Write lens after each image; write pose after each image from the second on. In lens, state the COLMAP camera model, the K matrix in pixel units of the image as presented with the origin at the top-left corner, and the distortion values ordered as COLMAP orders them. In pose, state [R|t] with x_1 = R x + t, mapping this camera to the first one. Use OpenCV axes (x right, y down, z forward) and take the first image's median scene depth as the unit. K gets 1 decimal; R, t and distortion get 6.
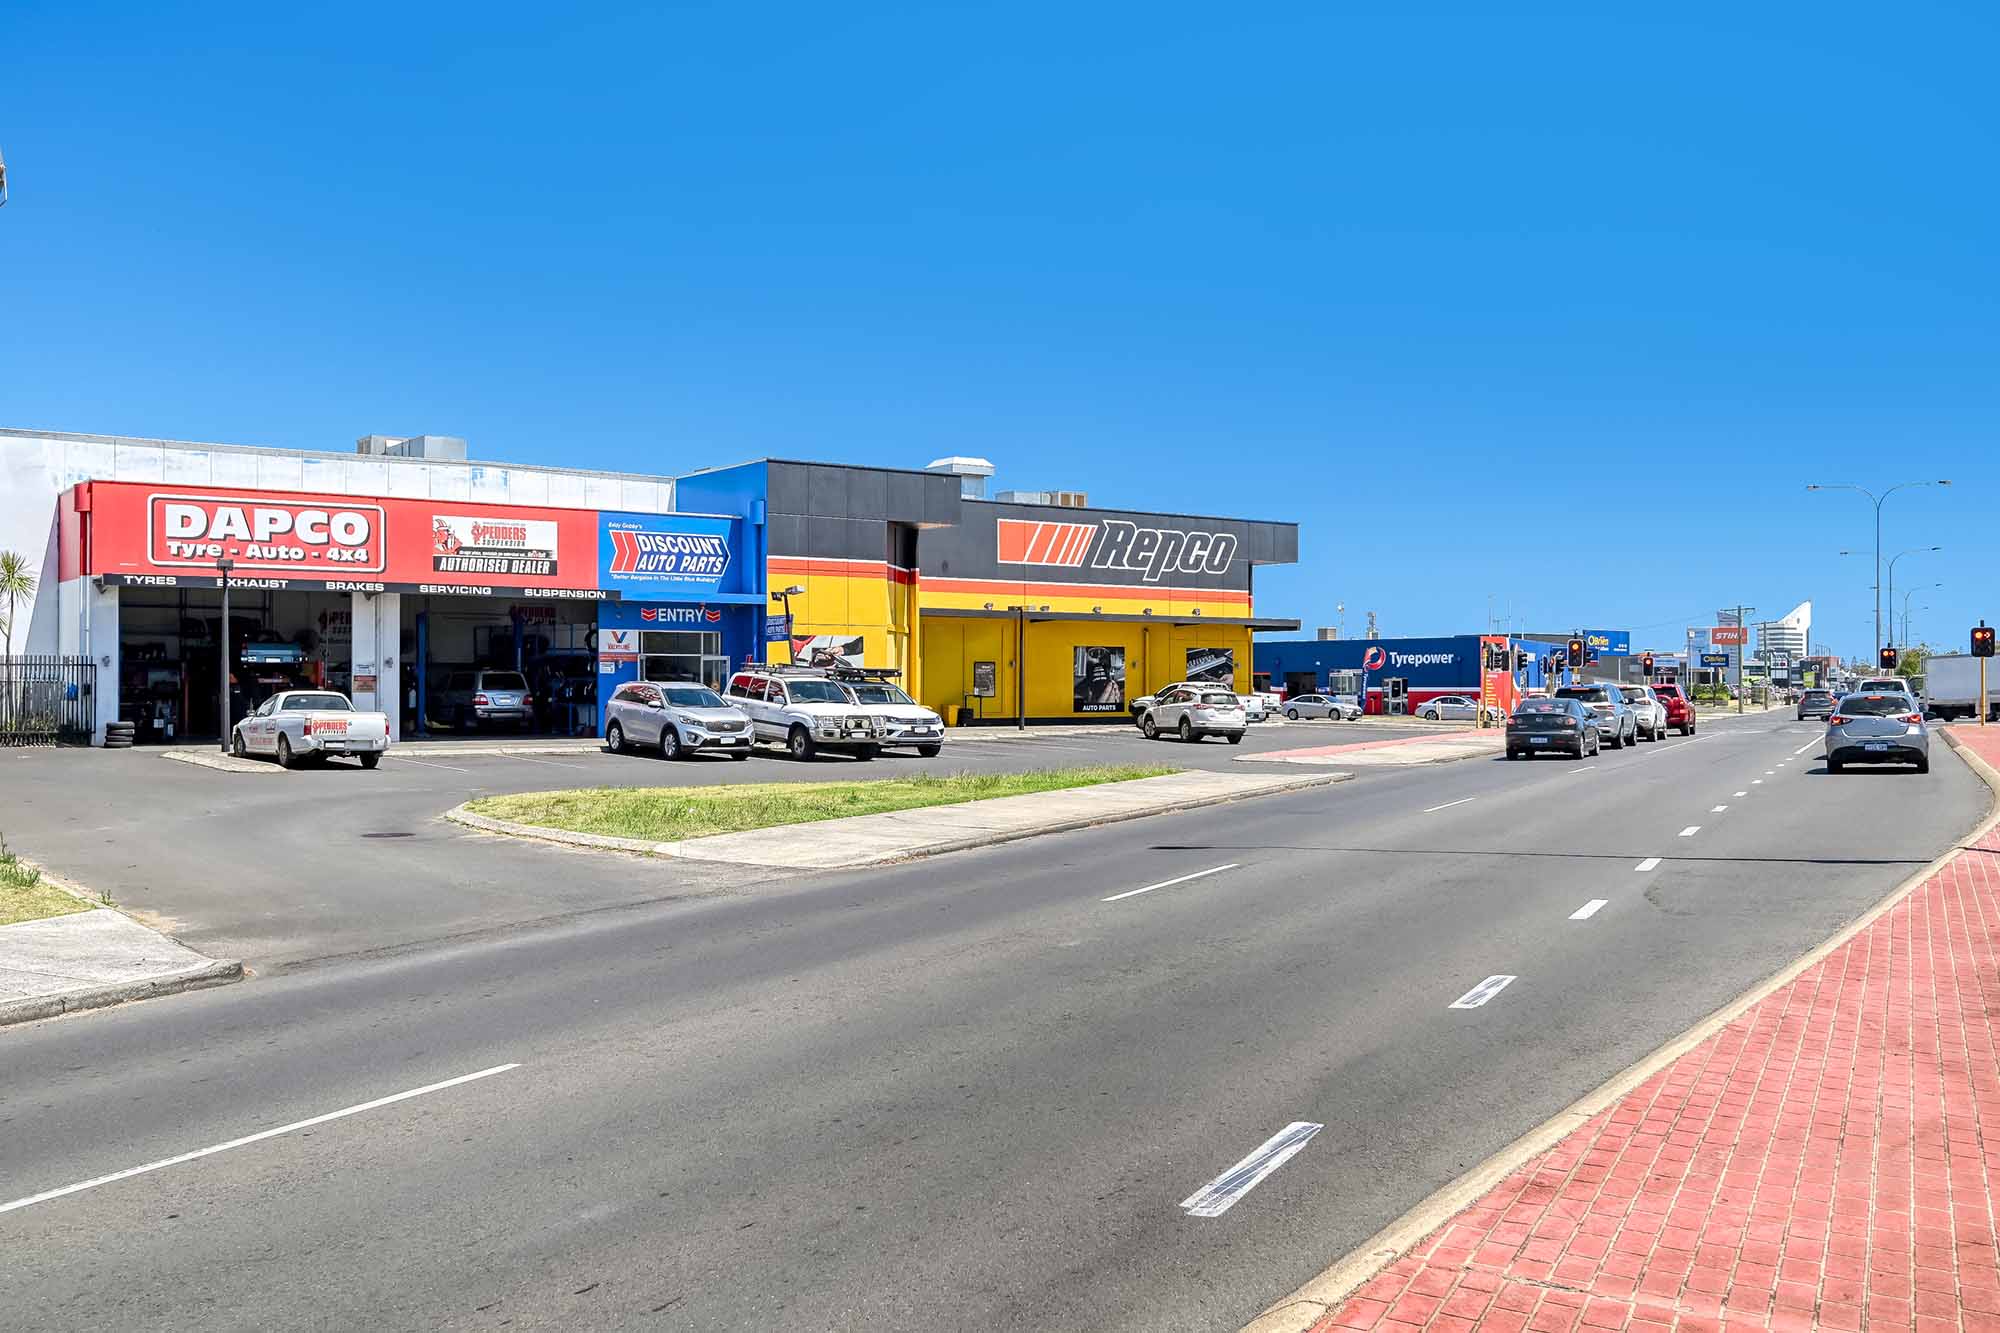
lens RADIAL K [[1844.5, 0, 1000.0], [0, 1844.5, 666.5], [0, 0, 1]] dist [0.000350, -0.000295]
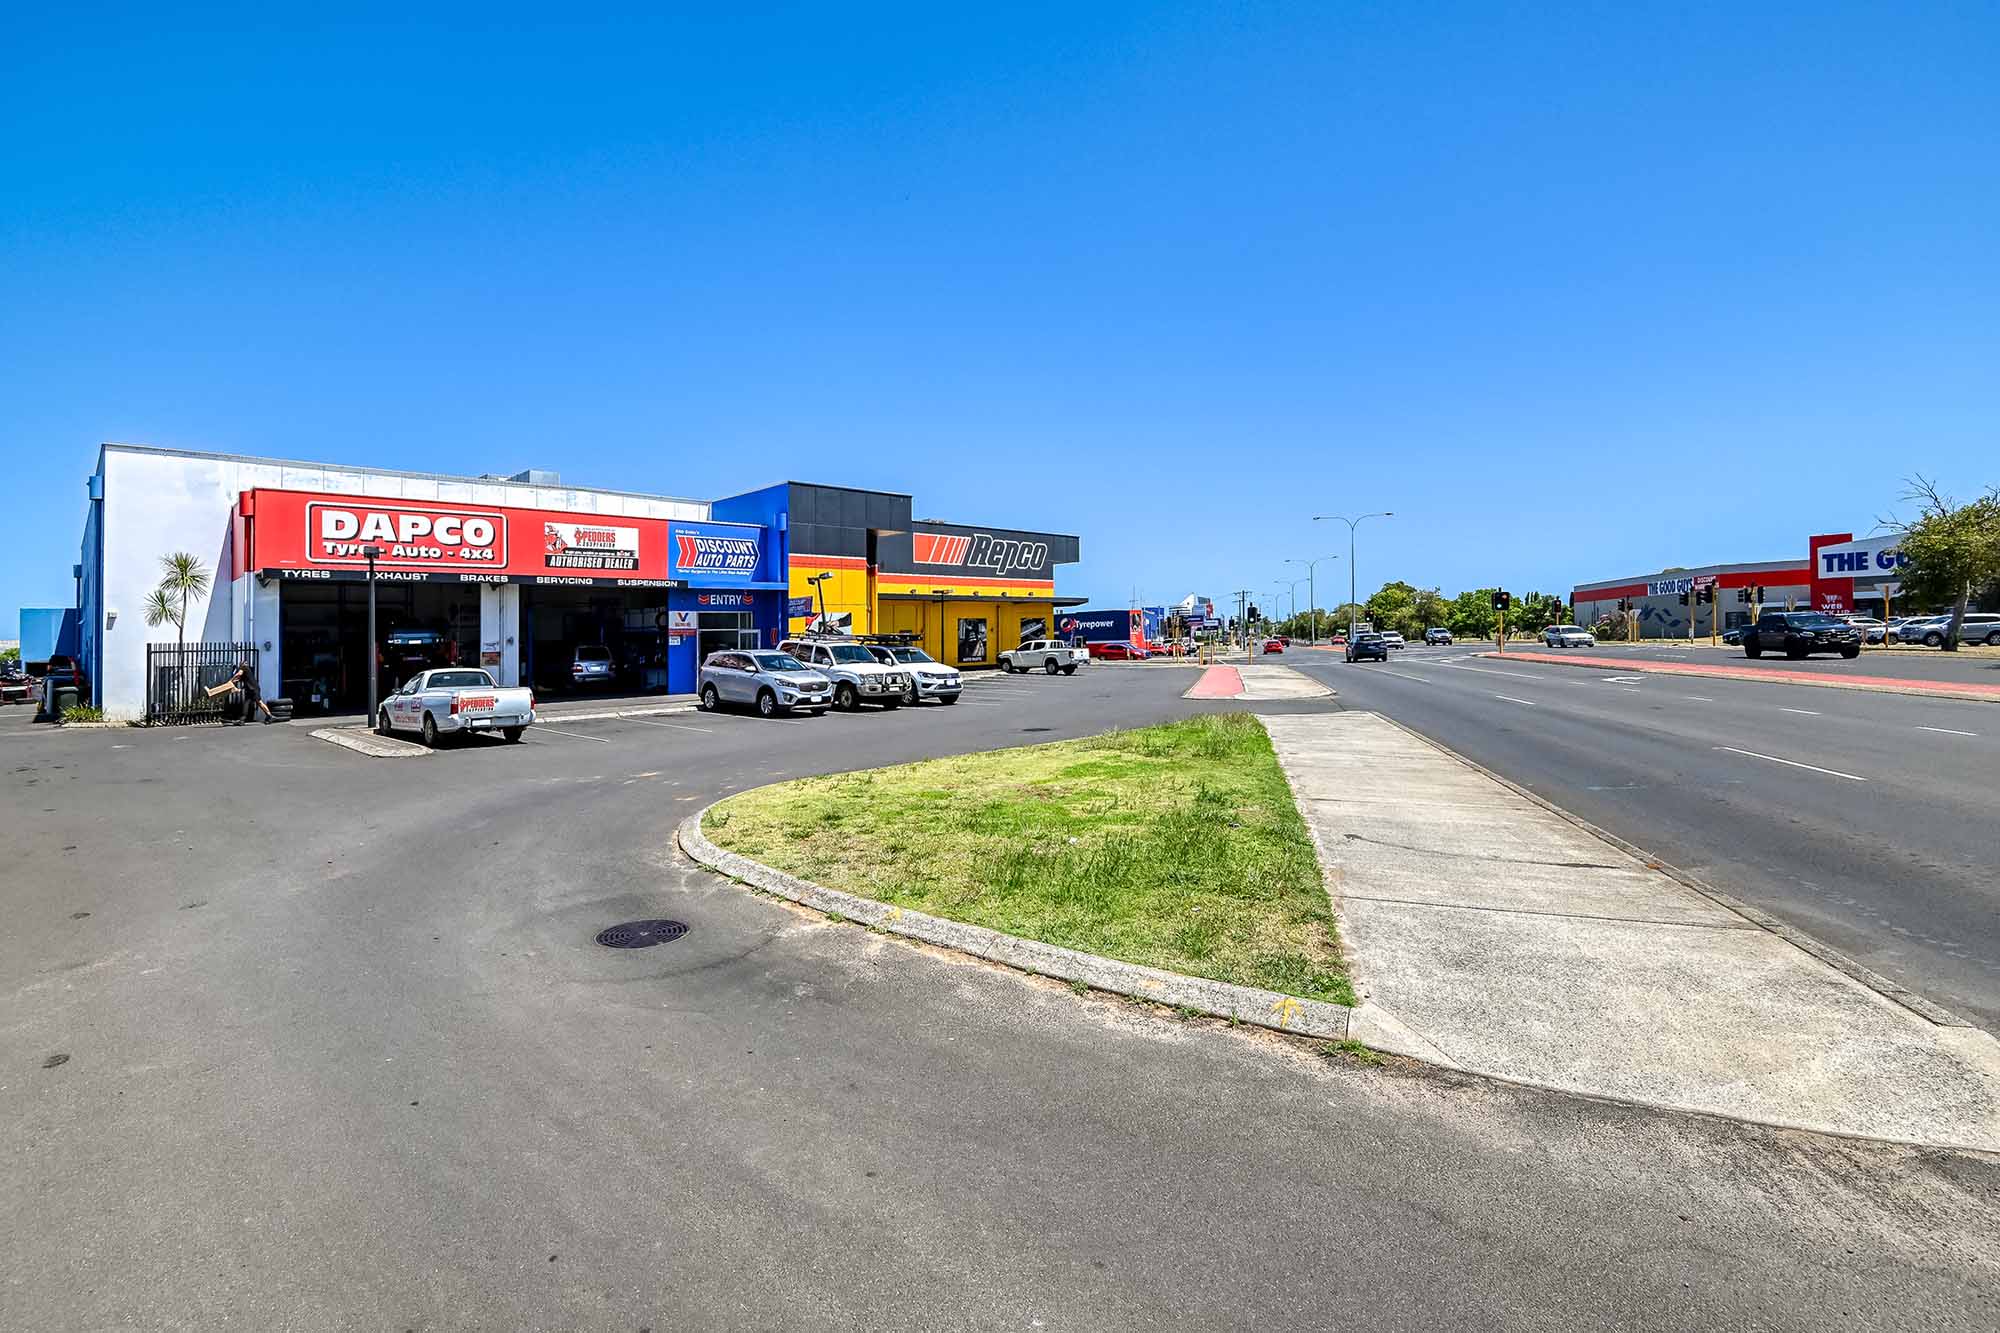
lens RADIAL K [[914.3, 0, 817.8], [0, 914.3, 579.5], [0, 0, 1]] dist [-0.000113, -0.000271]
pose [[0.998587, -0.026085, 0.046308, -0.154482], [0.028998, 0.997568, -0.063383, 0.001567], [-0.044542, 0.064637, 0.996914, 0.381598]]
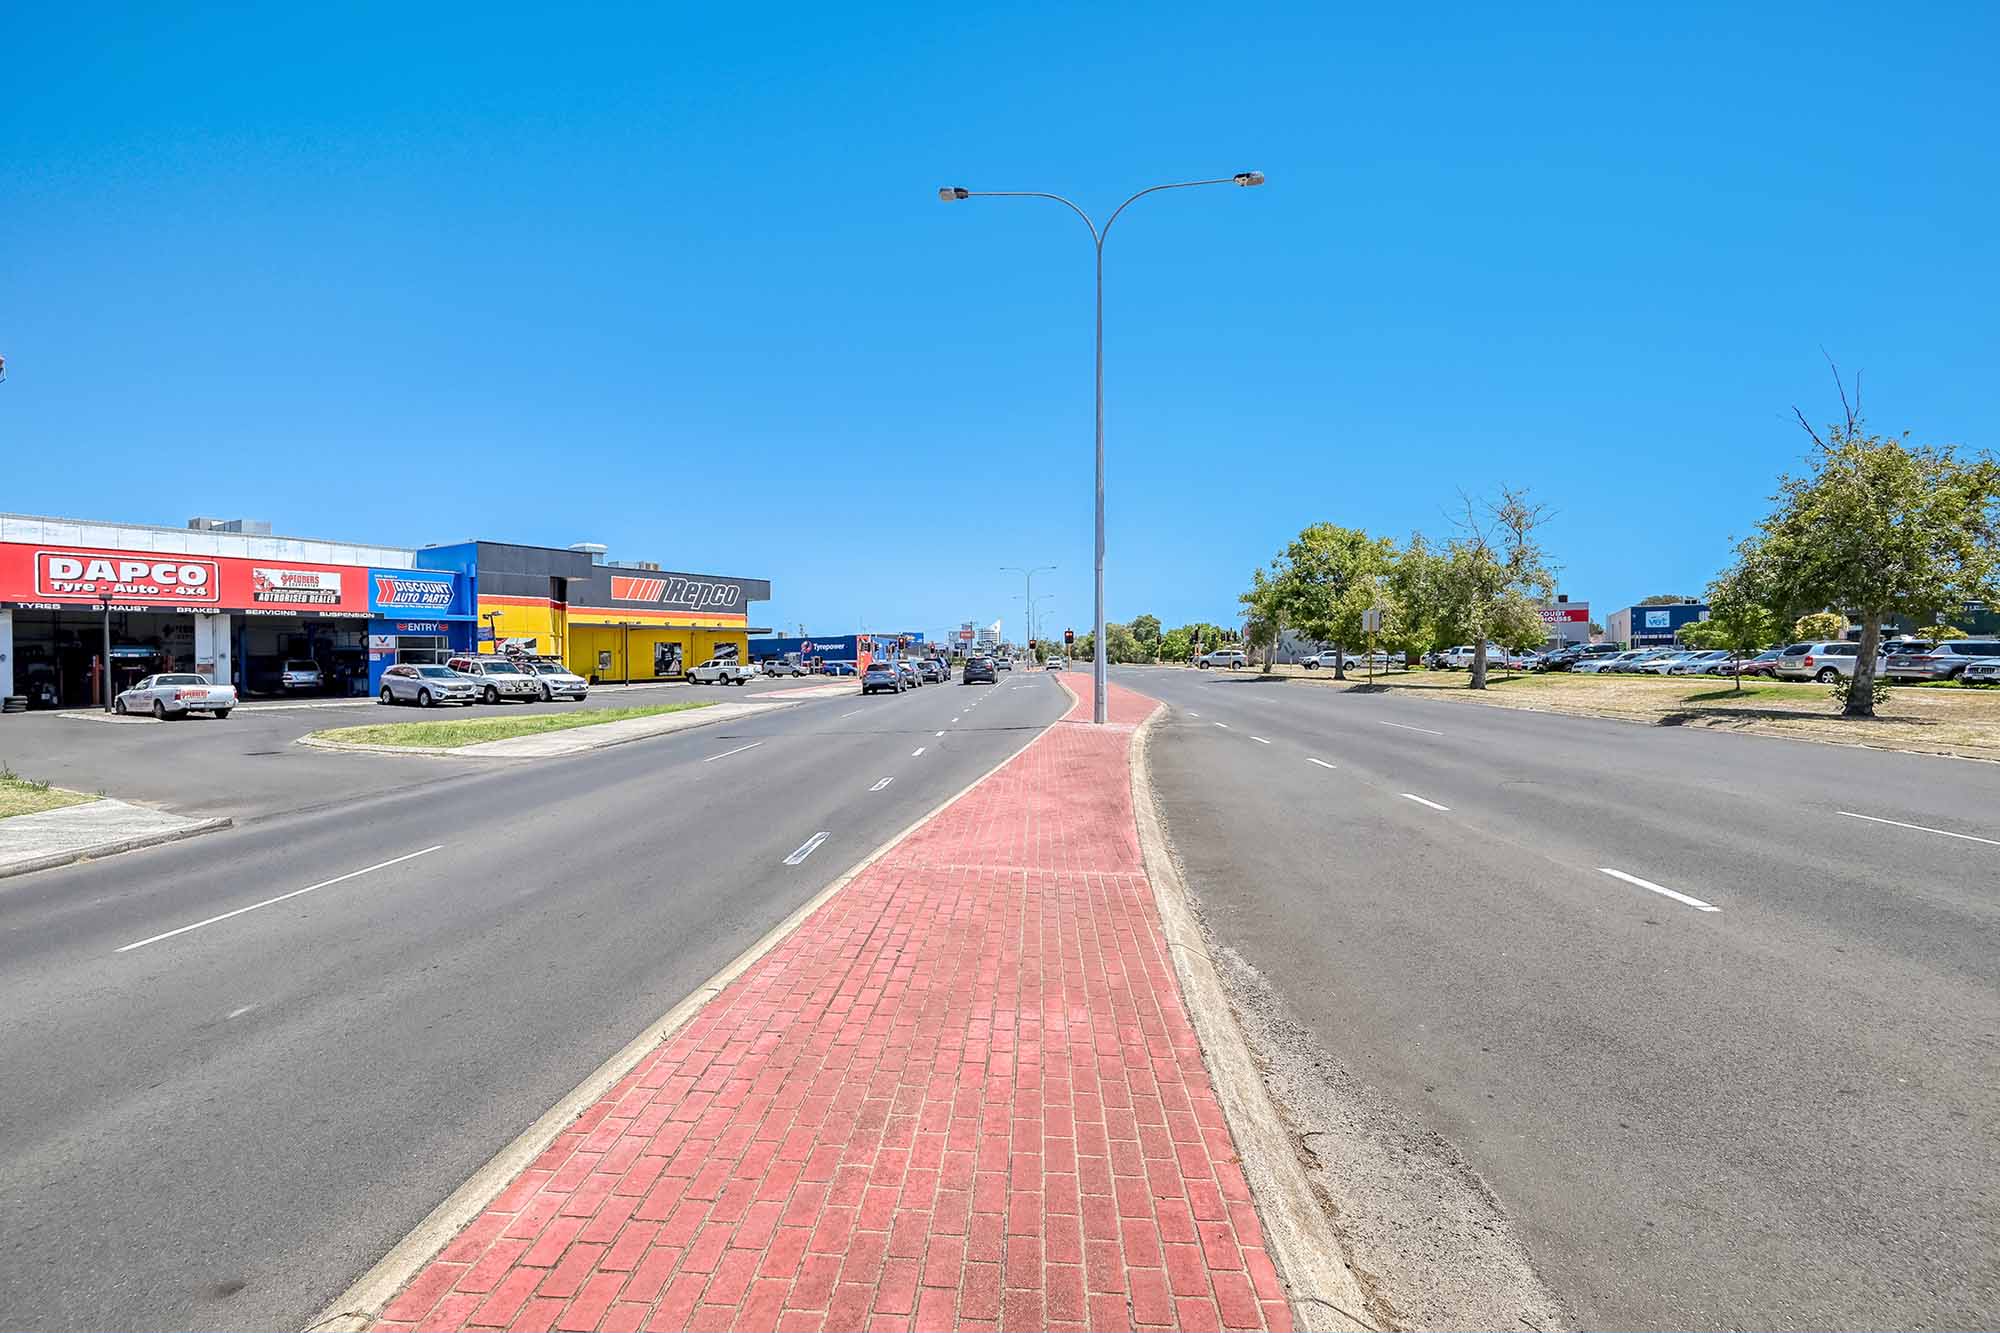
lens RADIAL K [[913.7, 0, 1009.1], [0, 913.7, 656.0], [0, 0, 1]] dist [0.000424, -0.005369]
pose [[0.911725, -0.014491, 0.410544, -0.020982], [0.012143, 0.999892, 0.008325, -0.000178], [-0.410621, -0.002605, 0.911803, -0.045514]]
